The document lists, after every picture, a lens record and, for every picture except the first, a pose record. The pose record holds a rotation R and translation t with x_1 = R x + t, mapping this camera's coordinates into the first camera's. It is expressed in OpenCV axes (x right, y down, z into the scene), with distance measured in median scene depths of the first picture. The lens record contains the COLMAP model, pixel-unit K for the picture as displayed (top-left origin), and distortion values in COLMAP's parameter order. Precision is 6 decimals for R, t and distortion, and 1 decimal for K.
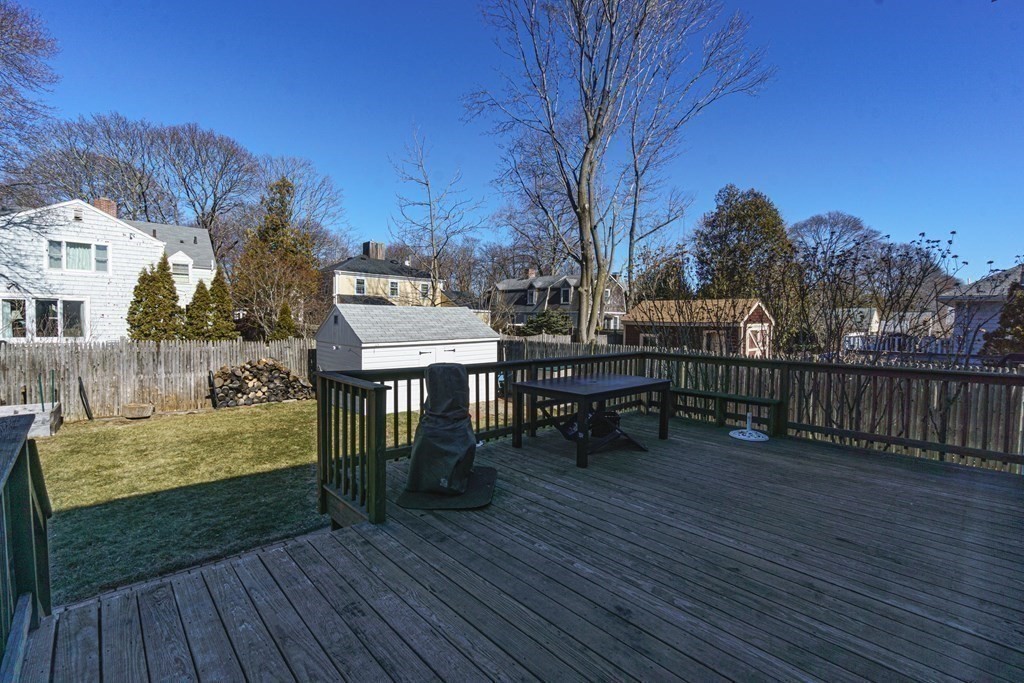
lens RADIAL K [[456.8, 0, 512.0], [0, 456.8, 321.9], [0, 0, 1]] dist [-0.000528, 0.000188]
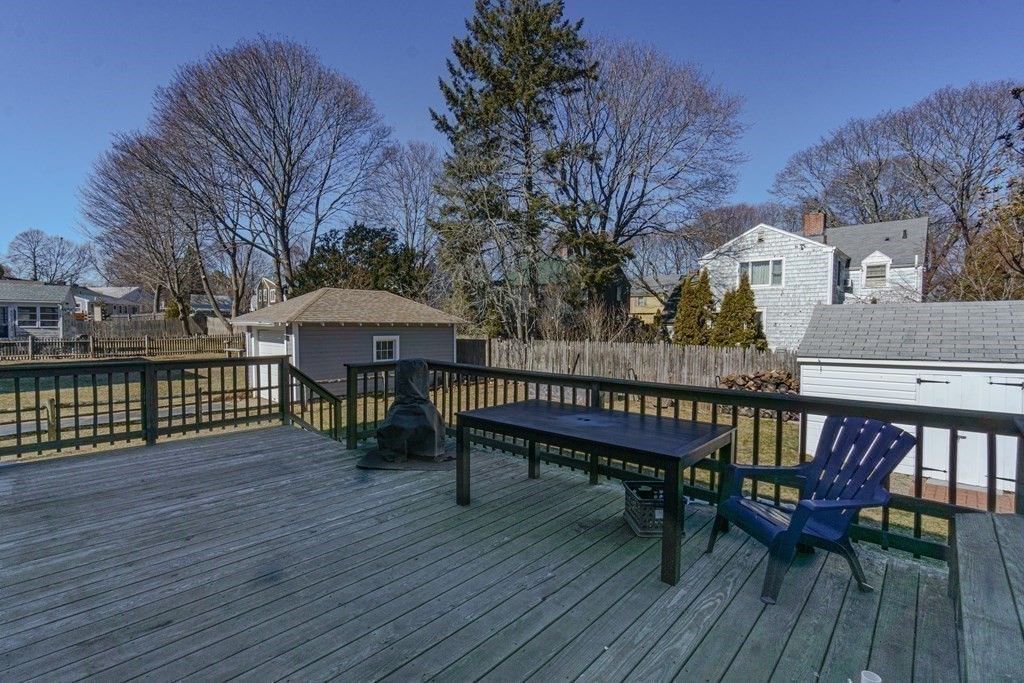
lens RADIAL K [[463.7, 0, 455.7], [0, 463.7, 343.3], [0, 0, 1]] dist [-0.000060, -0.000485]
pose [[0.023077, 0.031135, -0.999249, 0.729647], [-0.005837, 0.999502, 0.031008, 0.006748], [0.999717, 0.005117, 0.023247, 0.726083]]
